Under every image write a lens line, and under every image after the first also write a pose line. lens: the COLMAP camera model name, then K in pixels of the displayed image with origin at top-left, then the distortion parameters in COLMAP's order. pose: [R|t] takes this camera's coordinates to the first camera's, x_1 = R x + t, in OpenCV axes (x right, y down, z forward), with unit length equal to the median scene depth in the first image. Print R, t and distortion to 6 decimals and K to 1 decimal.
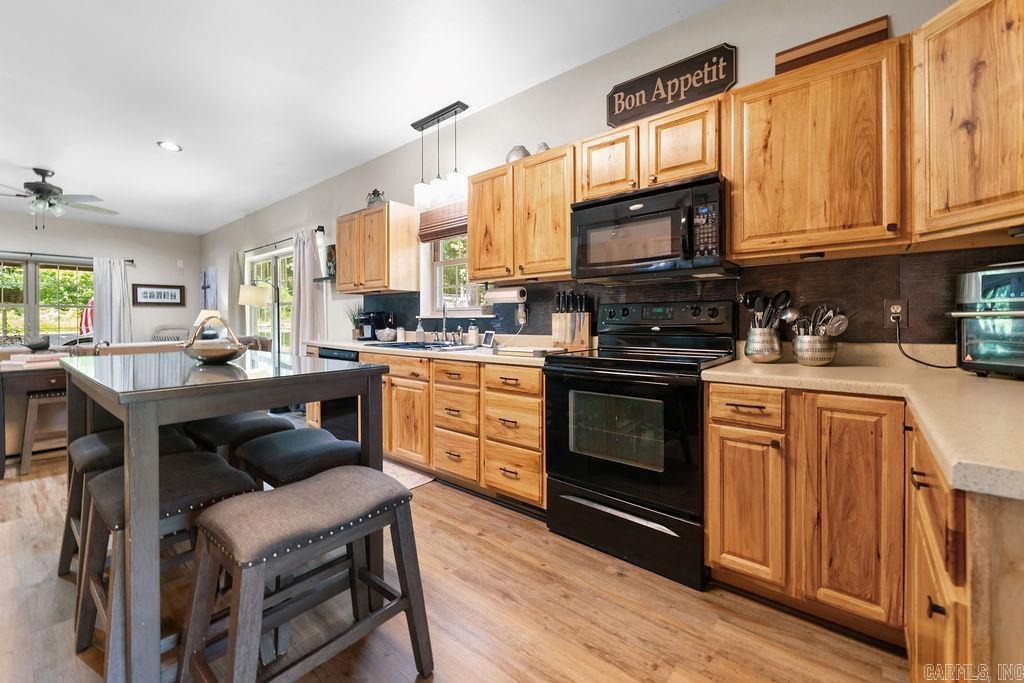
lens RADIAL K [[423.3, 0, 517.0], [0, 423.3, 321.7], [0, 0, 1]] dist [0.002401, 0.000021]
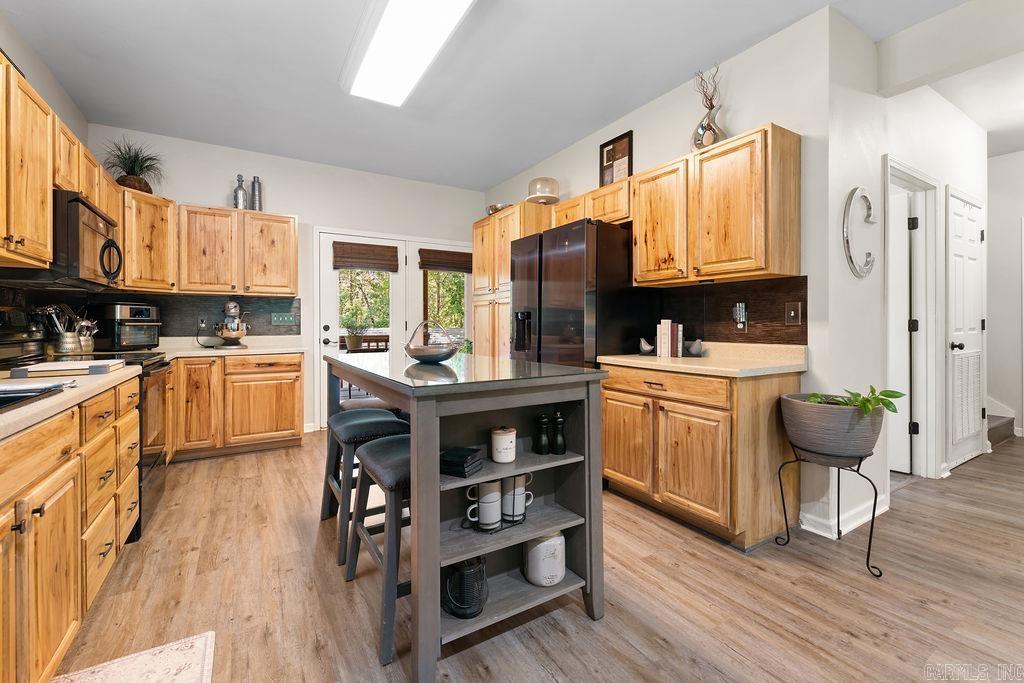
lens RADIAL K [[434.0, 0, 511.8], [0, 434.0, 323.7], [0, 0, 1]] dist [0.002396, 0.000196]
pose [[-0.948112, 0.006466, 0.317872, -0.760045], [0.006477, 0.999979, -0.001021, -0.001754], [-0.317872, 0.001091, -0.948133, 1.194408]]
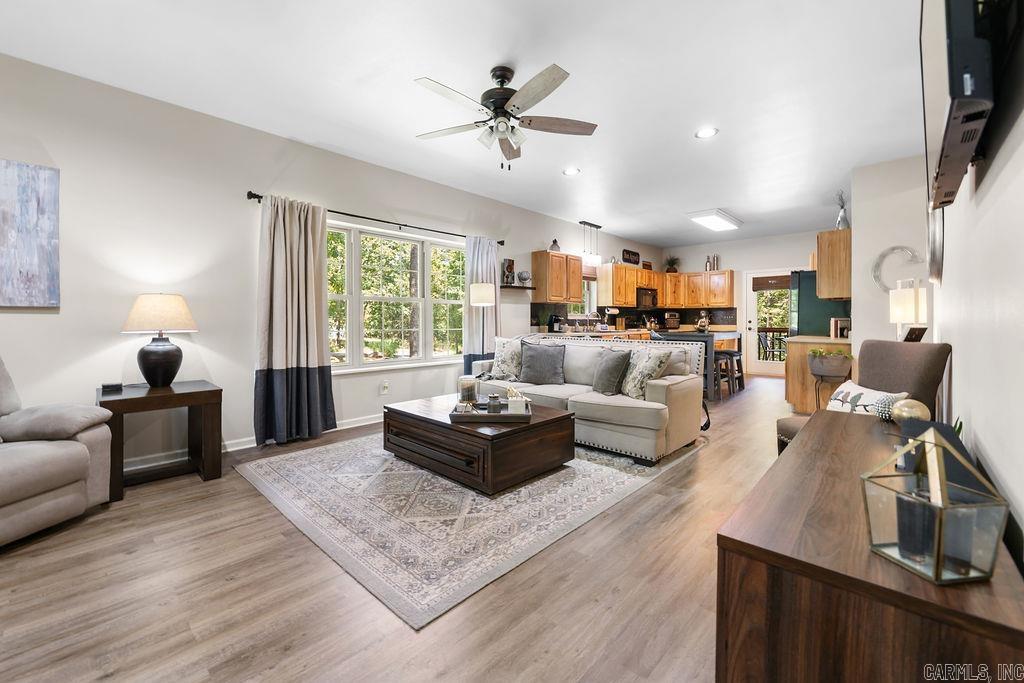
lens RADIAL K [[419.9, 0, 507.3], [0, 419.9, 322.3], [0, 0, 1]] dist [0.002354, 0.000106]
pose [[0.061452, -0.001423, 0.998109, -2.591719], [0.002880, 0.999995, 0.001248, 0.002327], [-0.998106, 0.002798, 0.061455, 1.441598]]
